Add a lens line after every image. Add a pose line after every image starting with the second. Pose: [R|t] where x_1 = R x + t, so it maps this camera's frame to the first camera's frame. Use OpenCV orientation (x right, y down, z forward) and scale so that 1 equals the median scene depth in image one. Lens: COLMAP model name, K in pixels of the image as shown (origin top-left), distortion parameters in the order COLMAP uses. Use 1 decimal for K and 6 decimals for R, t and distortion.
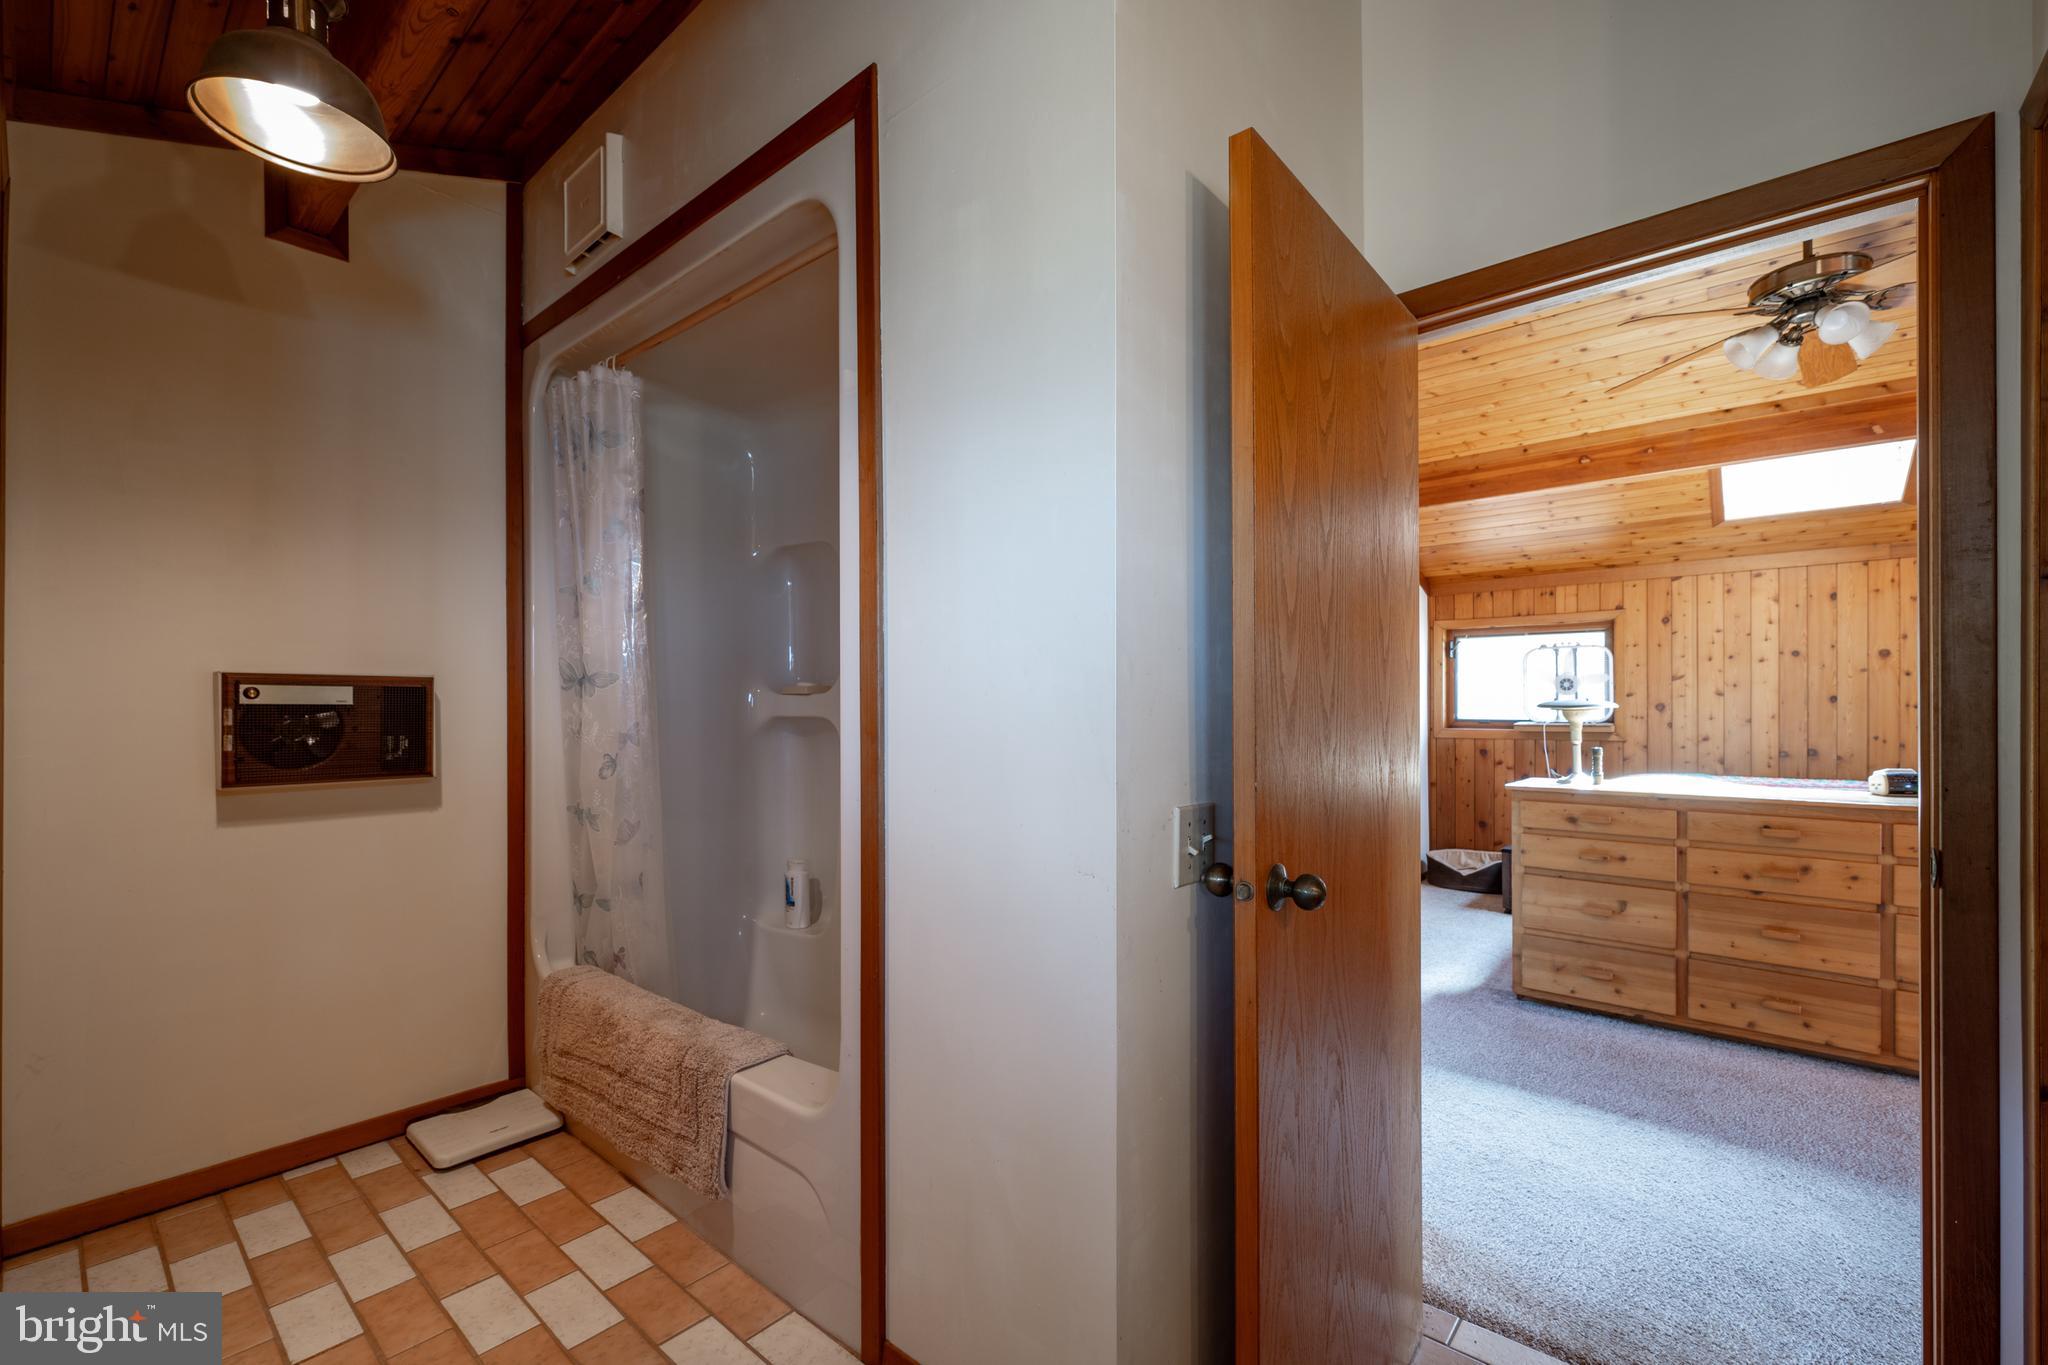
lens RADIAL K [[891.2, 0, 1018.0], [0, 891.2, 697.3], [0, 0, 1]] dist [-0.002892, -0.000501]
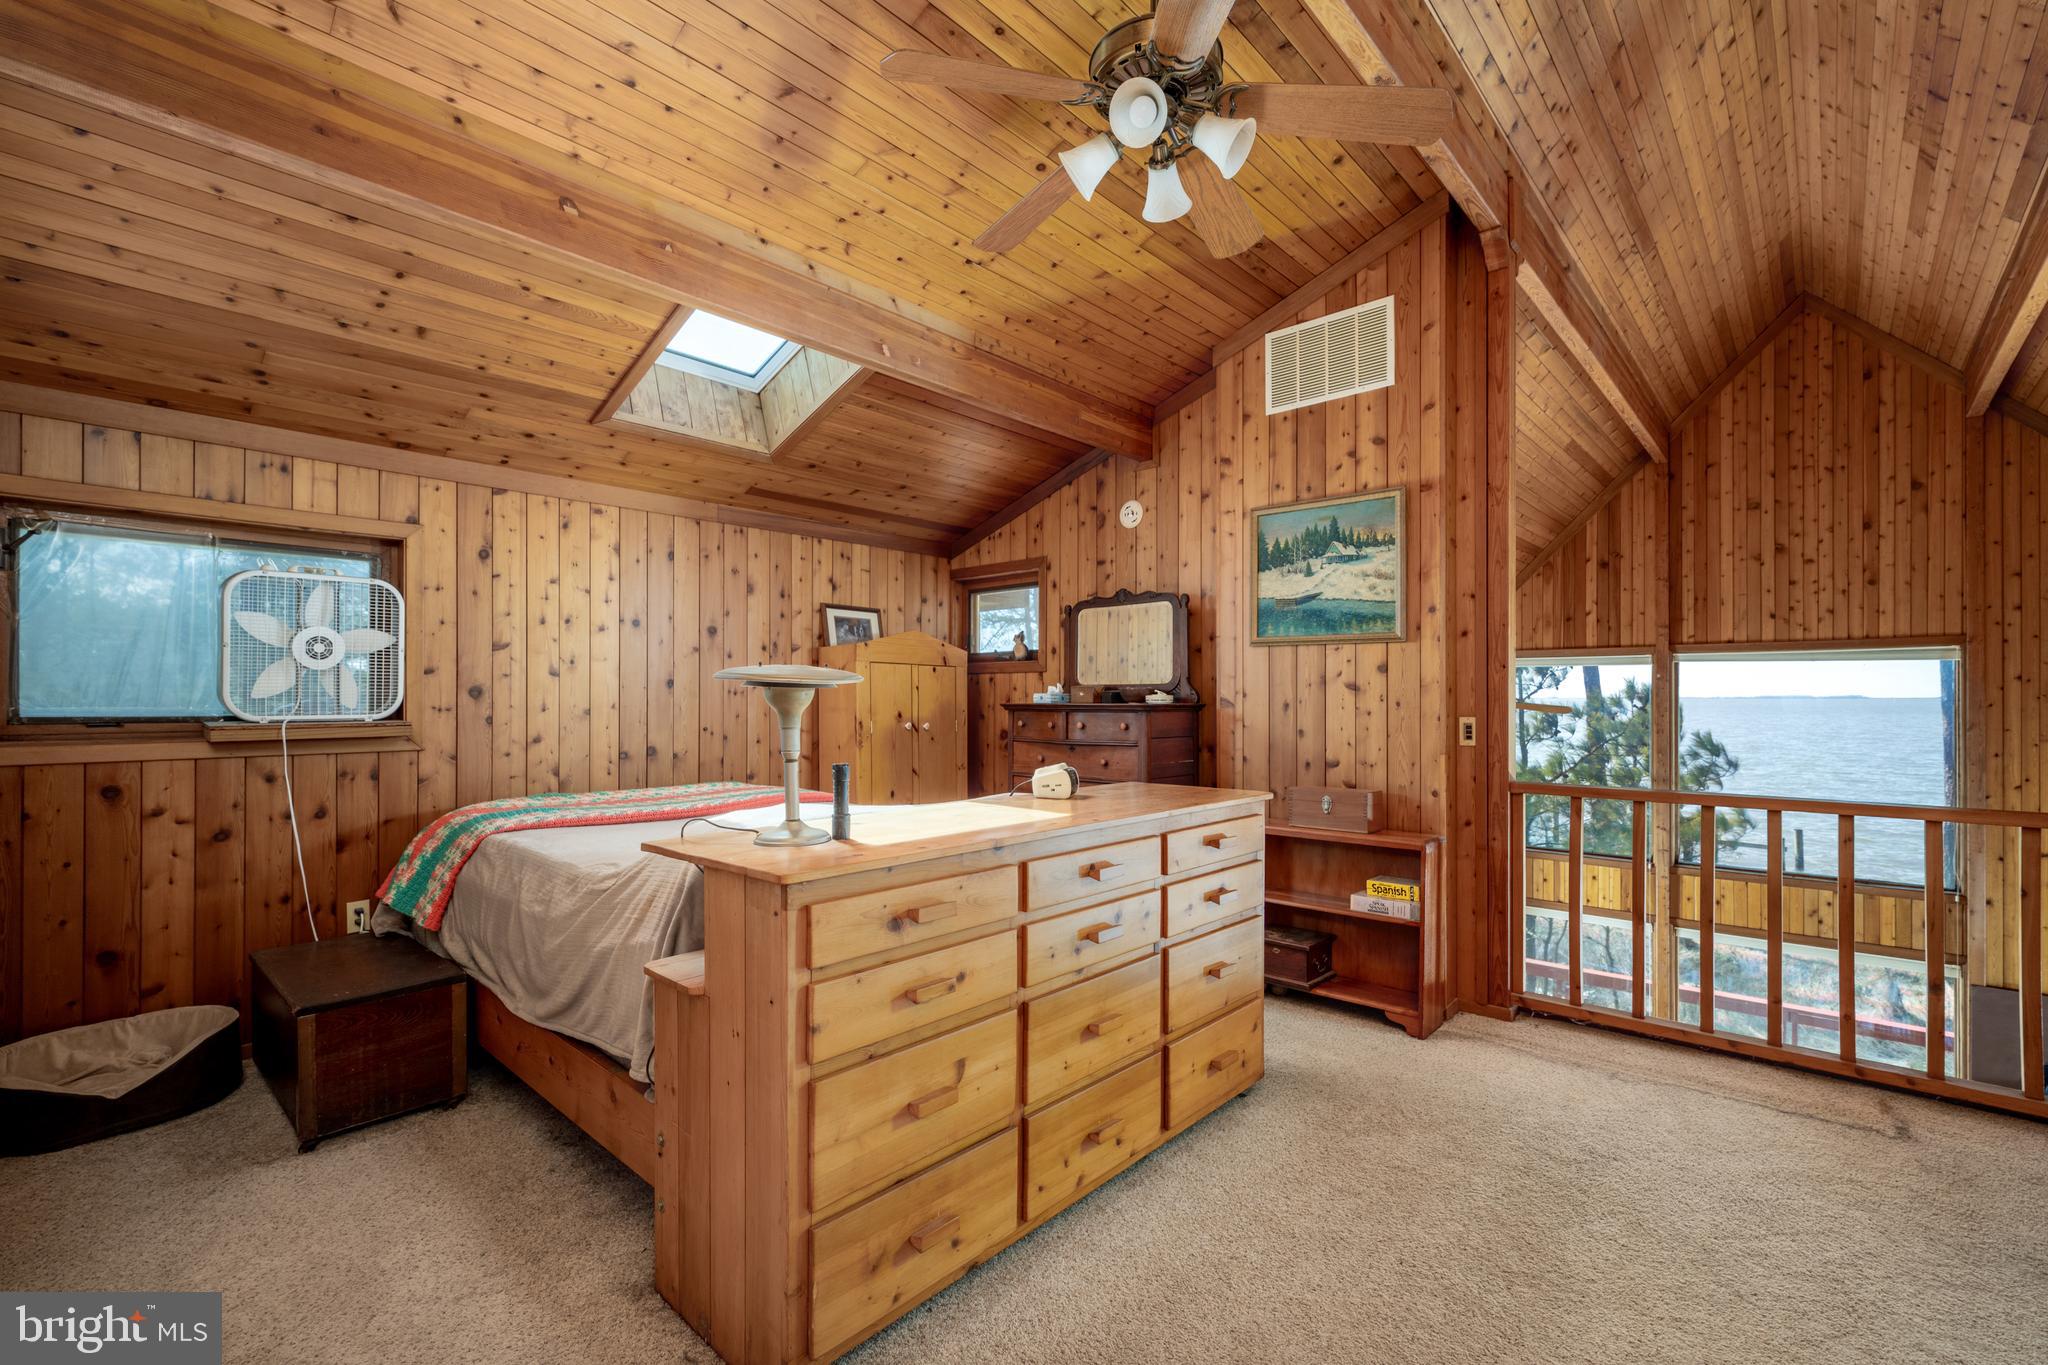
lens RADIAL K [[891.2, 0, 1018.0], [0, 891.2, 699.4], [0, 0, 1]] dist [-0.002892, -0.000501]
pose [[0.024361, 0.003235, 0.999698, 0.110697], [-0.006833, 0.999972, -0.003069, 0.015609], [-0.999680, -0.006756, 0.024382, 0.620960]]
